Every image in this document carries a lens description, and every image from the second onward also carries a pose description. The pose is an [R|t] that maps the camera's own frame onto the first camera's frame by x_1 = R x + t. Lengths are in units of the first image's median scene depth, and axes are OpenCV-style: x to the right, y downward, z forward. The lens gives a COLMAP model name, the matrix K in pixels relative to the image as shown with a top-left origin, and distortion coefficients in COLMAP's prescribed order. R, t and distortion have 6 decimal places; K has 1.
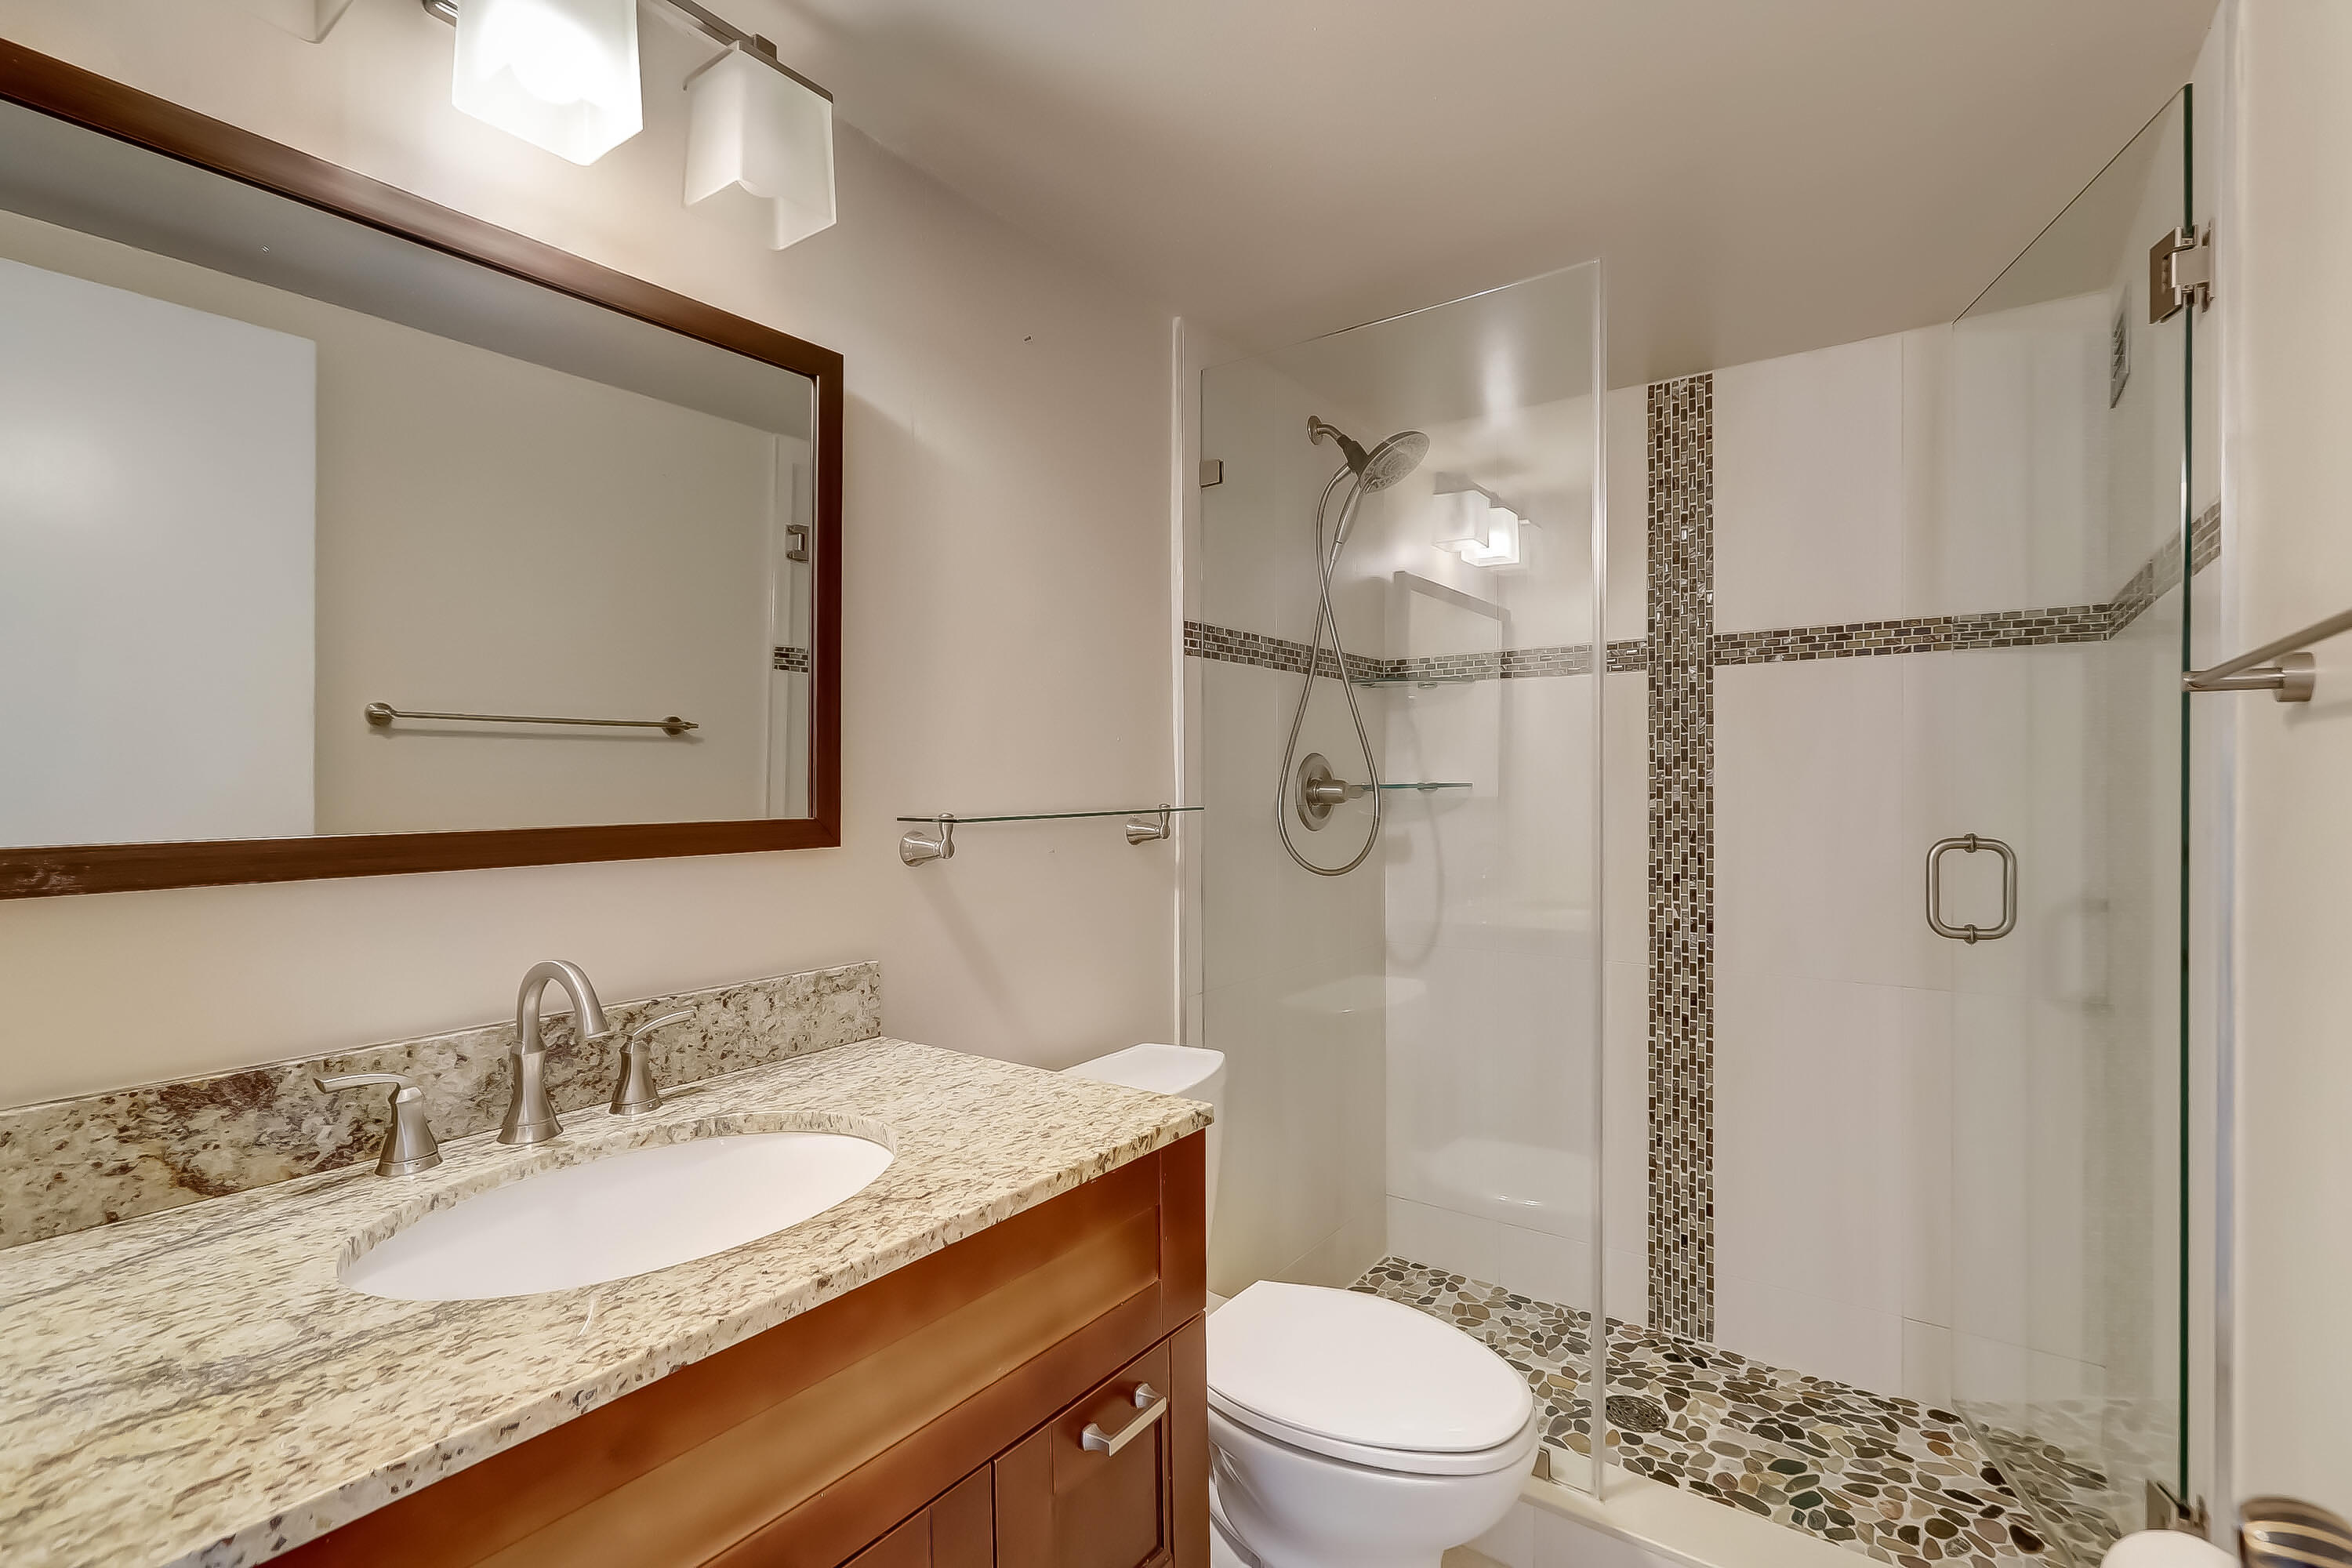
lens RADIAL K [[1072.5, 0, 1175.3], [0, 1072.5, 789.6], [0, 0, 1]] dist [0.001633, 0.000680]
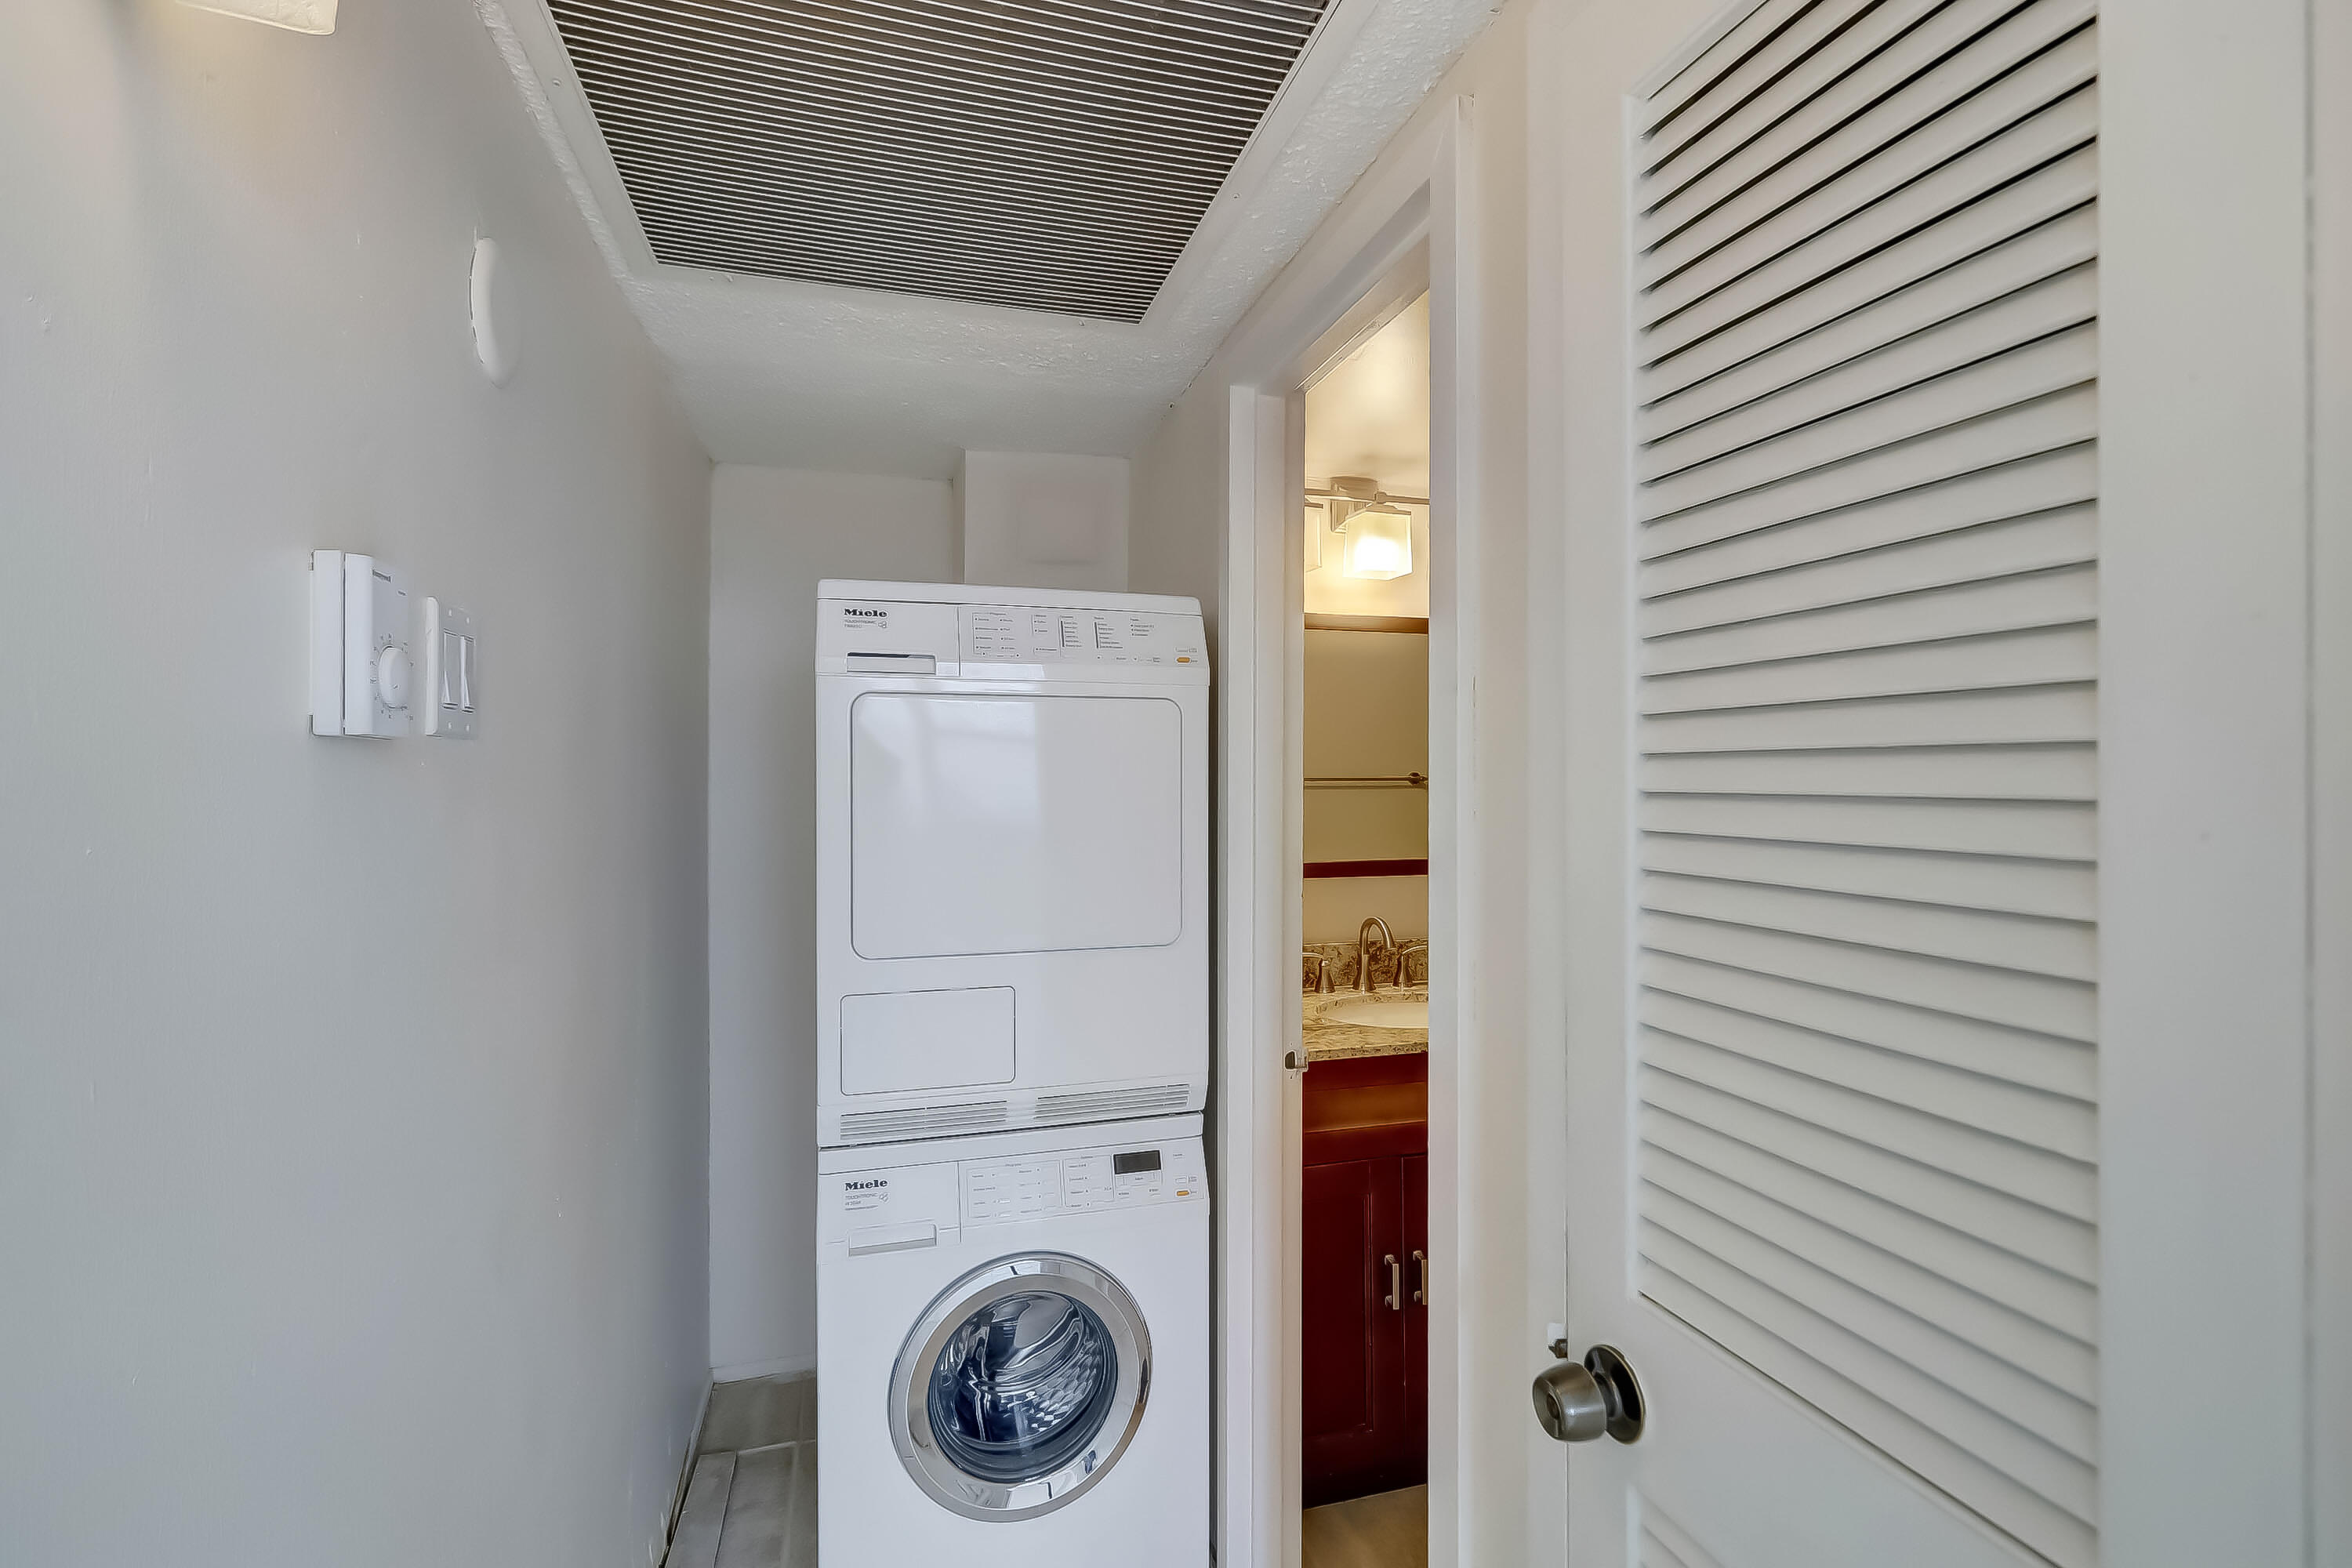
lens RADIAL K [[1072.5, 0, 1174.8], [0, 1072.5, 781.3], [0, 0, 1]] dist [0.001633, 0.000680]
pose [[0.796224, 0.011755, -0.604887, 0.519488], [-0.011184, 0.999926, 0.004712, -0.153535], [0.604898, 0.003013, 0.796297, -1.189360]]
